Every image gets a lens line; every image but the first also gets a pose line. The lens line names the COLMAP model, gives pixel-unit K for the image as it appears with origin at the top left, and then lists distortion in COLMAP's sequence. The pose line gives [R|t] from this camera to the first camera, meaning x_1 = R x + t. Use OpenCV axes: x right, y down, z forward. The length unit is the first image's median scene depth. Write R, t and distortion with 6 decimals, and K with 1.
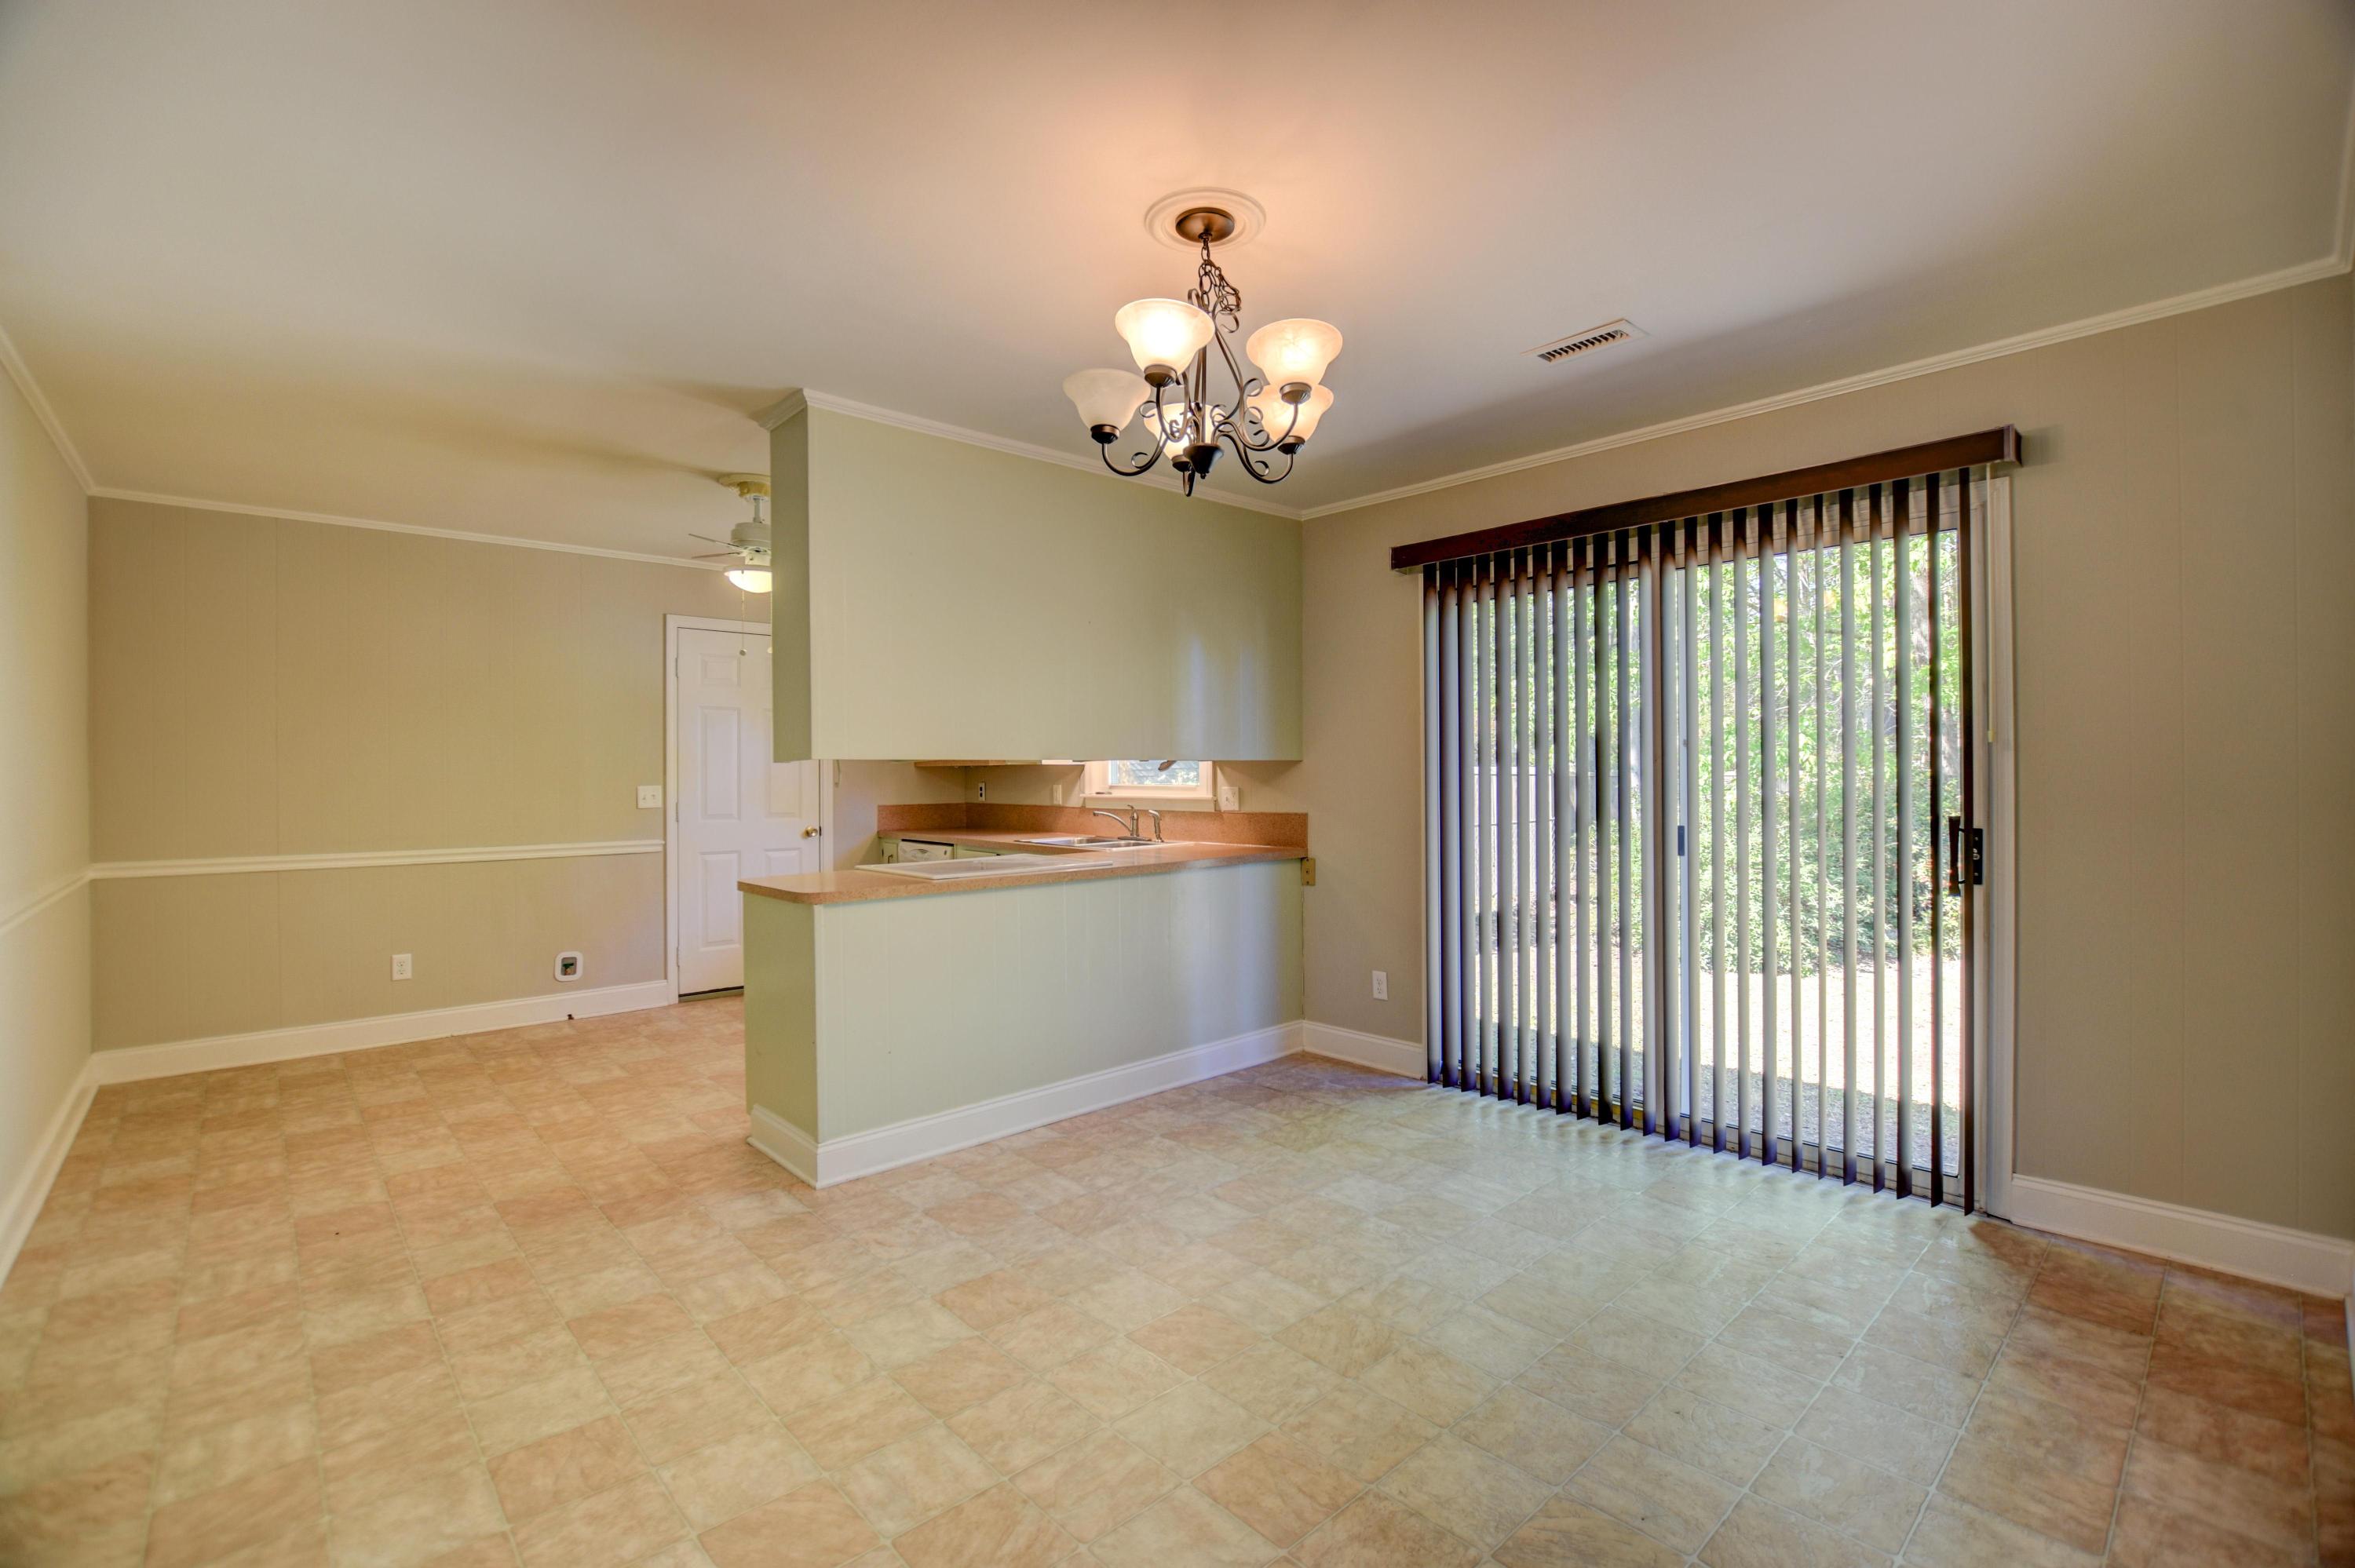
lens RADIAL K [[1037.9, 0, 1184.8], [0, 1037.9, 790.4], [0, 0, 1]] dist [-0.028898, 0.002400]
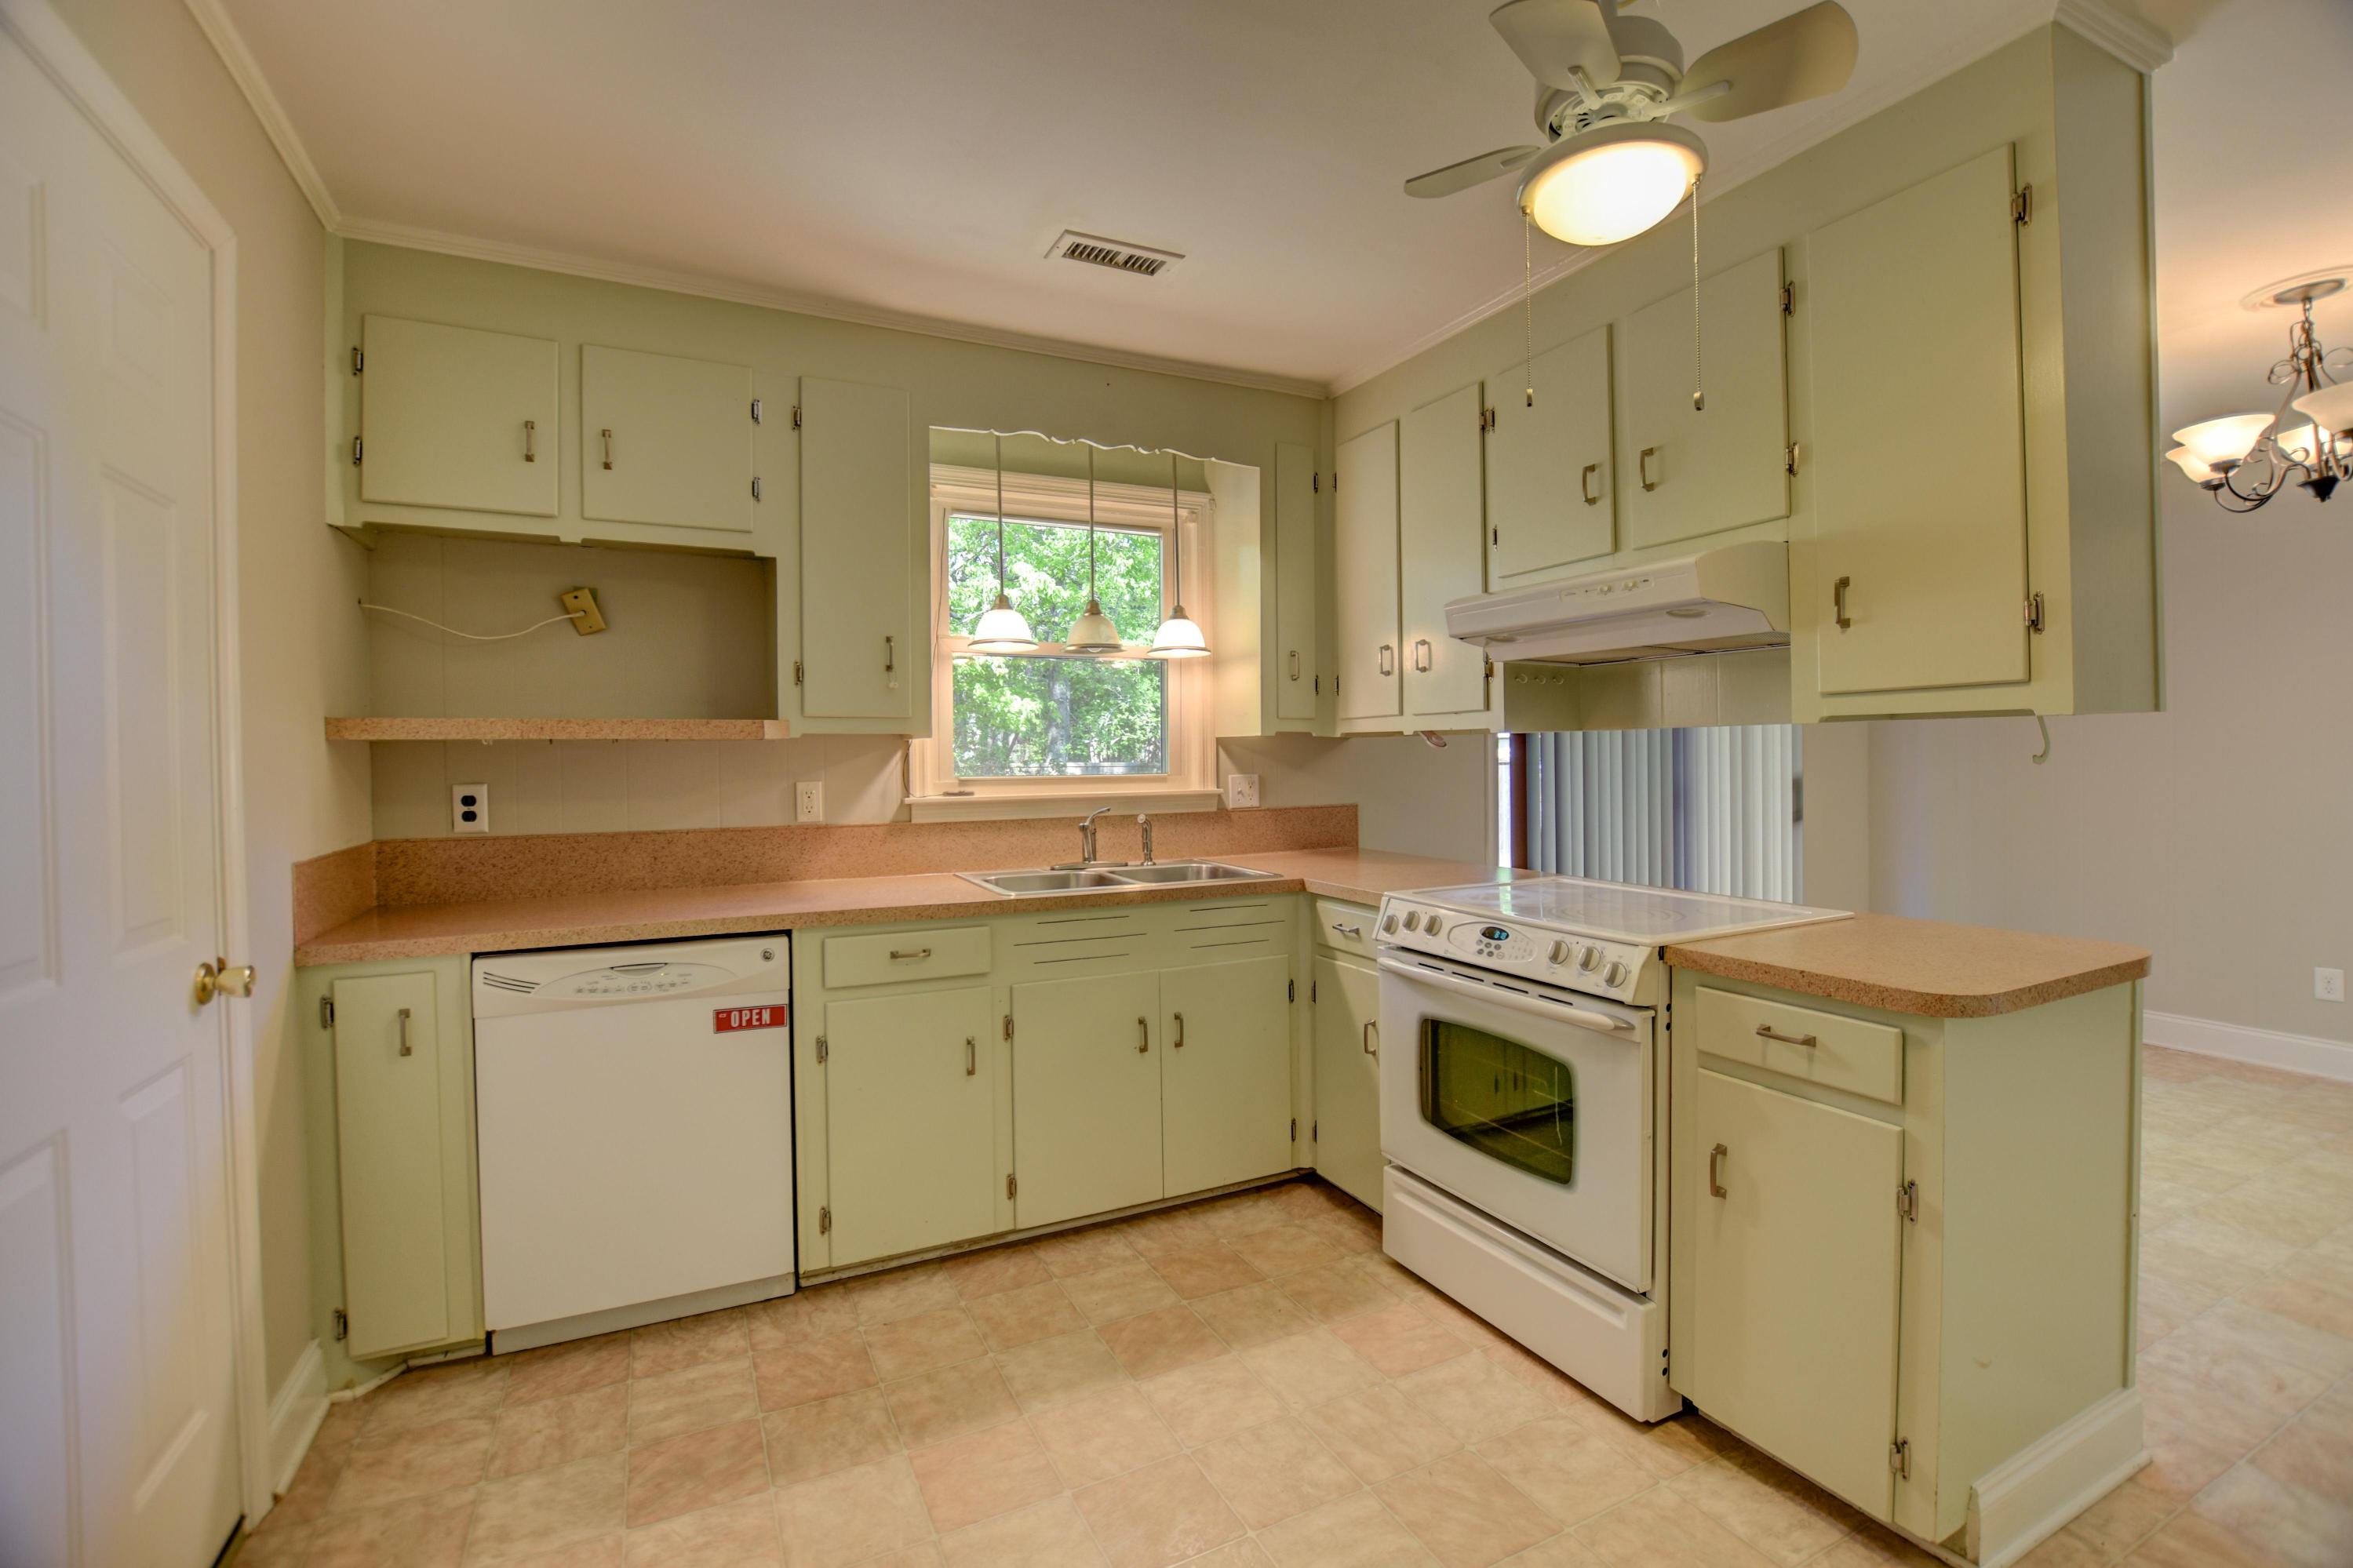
lens RADIAL K [[1037.0, 0, 1173.7], [0, 1037.0, 767.6], [0, 0, 1]] dist [-0.028898, 0.002400]
pose [[0.289926, -0.007489, 0.957020, -0.587014], [0.023859, 0.999715, 0.000596, -0.008487], [-0.956752, 0.022661, 0.290022, 0.768649]]
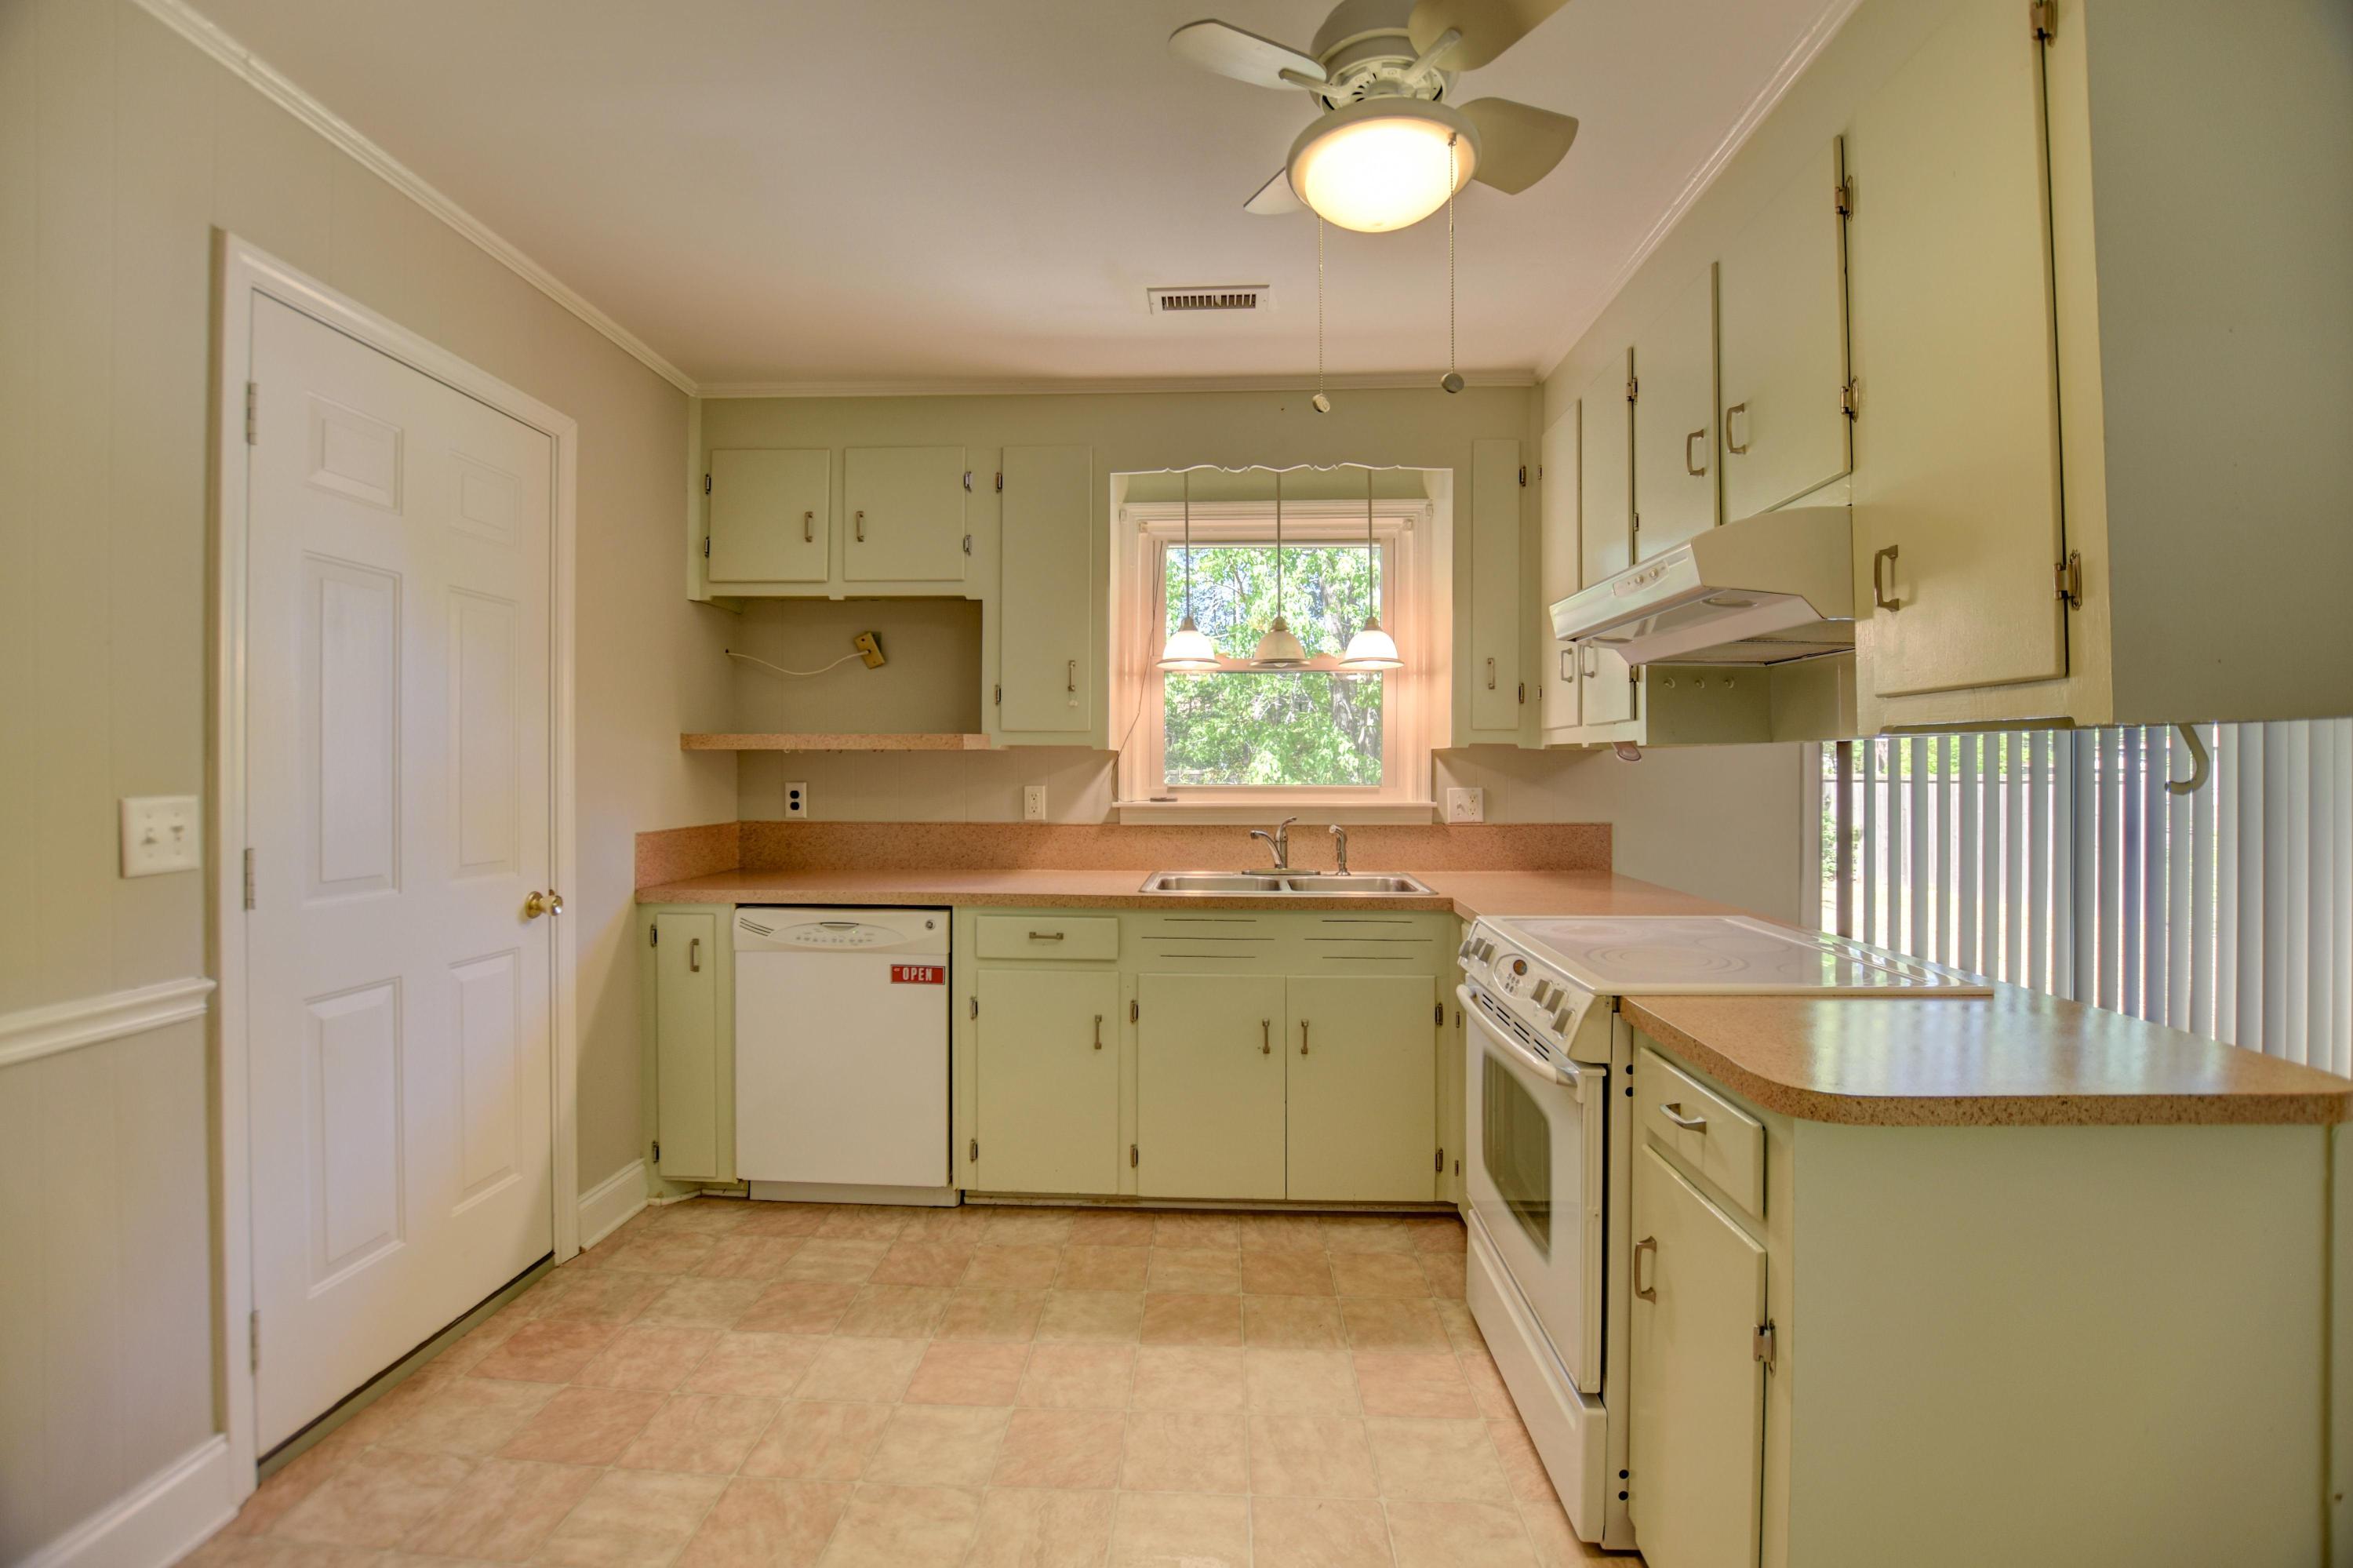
lens RADIAL K [[1037.2, 0, 1171.7], [0, 1037.2, 766.0], [0, 0, 1]] dist [-0.028898, 0.002400]
pose [[0.718128, 0.006897, 0.695877, -0.510938], [0.005815, 0.999857, -0.015910, -0.006869], [-0.695887, 0.015472, 0.717985, 0.594178]]
